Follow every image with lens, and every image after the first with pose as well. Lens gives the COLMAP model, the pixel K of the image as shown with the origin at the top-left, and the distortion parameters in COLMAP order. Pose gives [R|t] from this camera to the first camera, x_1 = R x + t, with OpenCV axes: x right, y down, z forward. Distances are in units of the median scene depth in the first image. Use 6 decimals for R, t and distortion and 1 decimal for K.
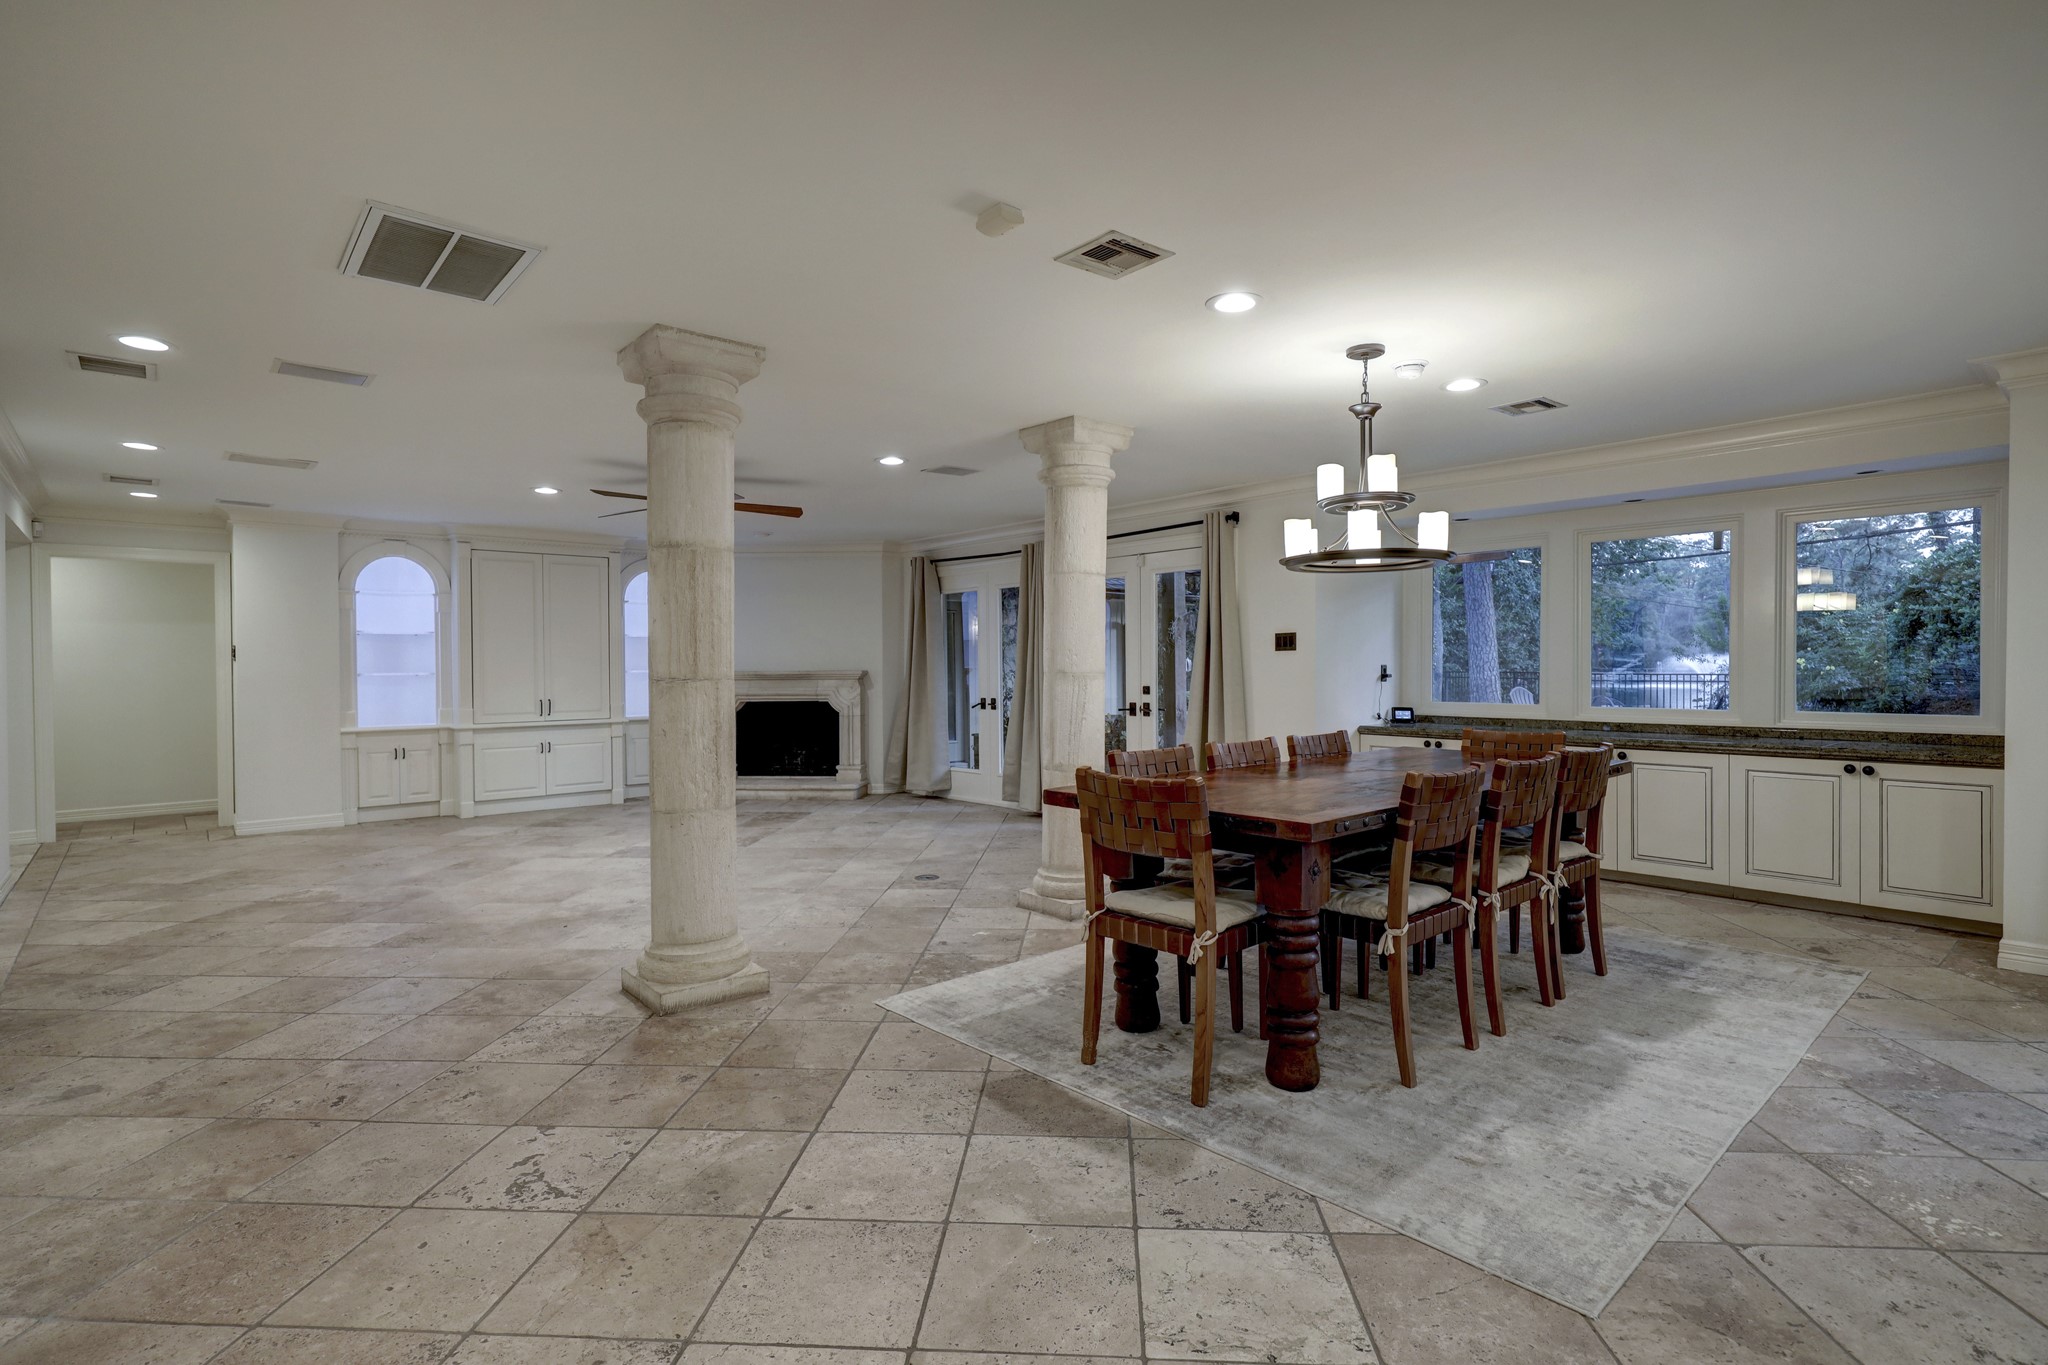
lens RADIAL K [[994.8, 0, 1034.5], [0, 994.8, 669.3], [0, 0, 1]] dist [0.004078, -0.003974]
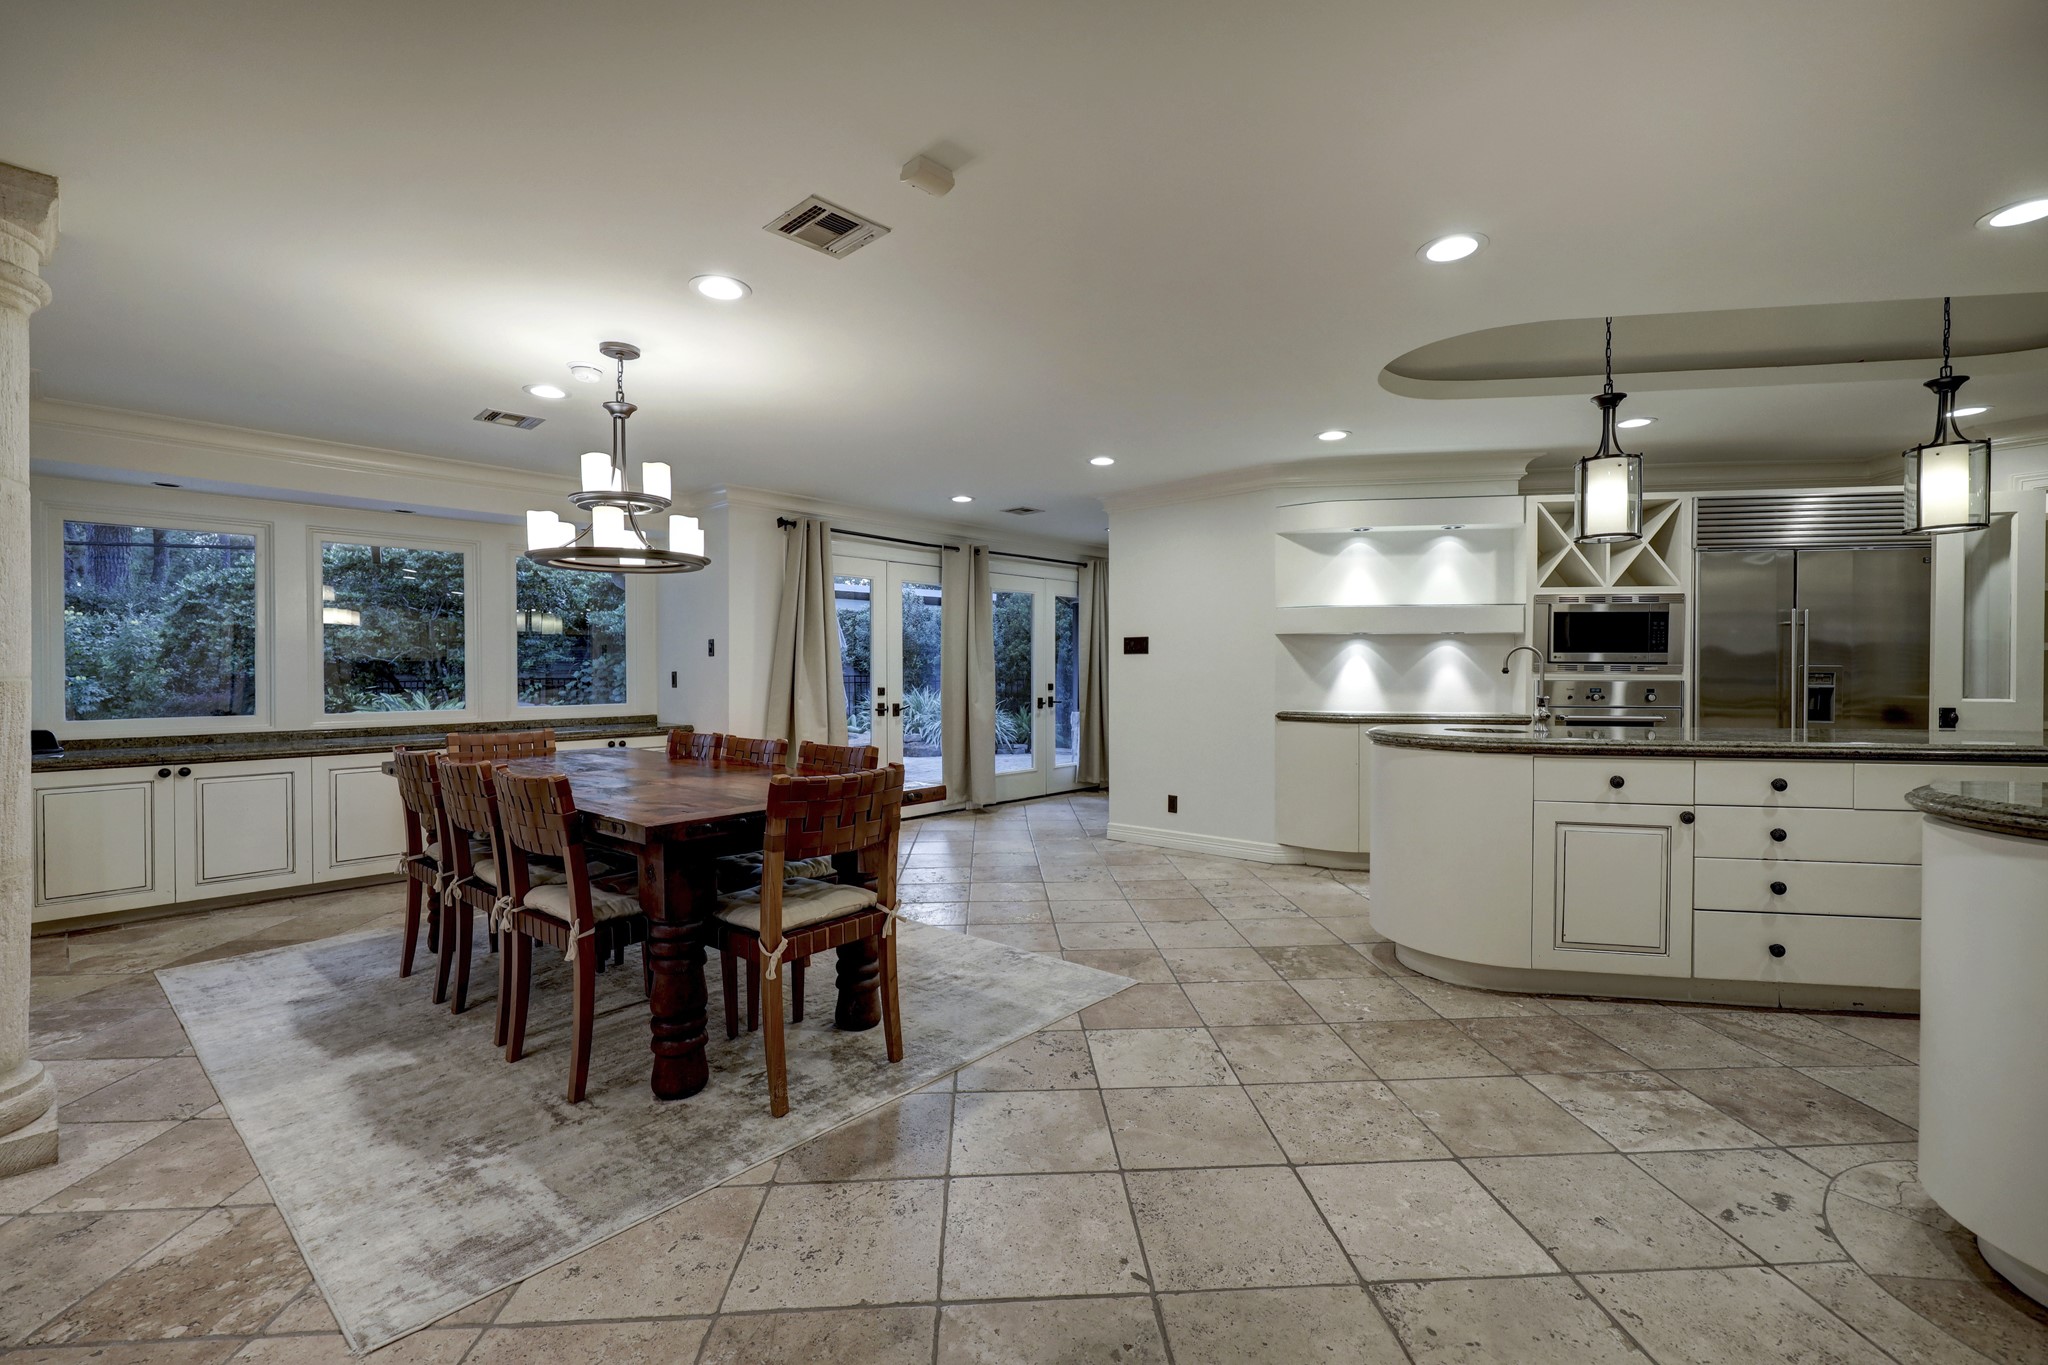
lens RADIAL K [[863.4, 0, 1040.3], [0, 863.4, 686.2], [0, 0, 1]] dist [-0.000913, 0.000094]
pose [[-0.103170, -0.012854, 0.994581, -0.326288], [0.005708, 0.999892, 0.013515, 0.003907], [-0.994647, 0.007071, -0.103085, 0.384420]]
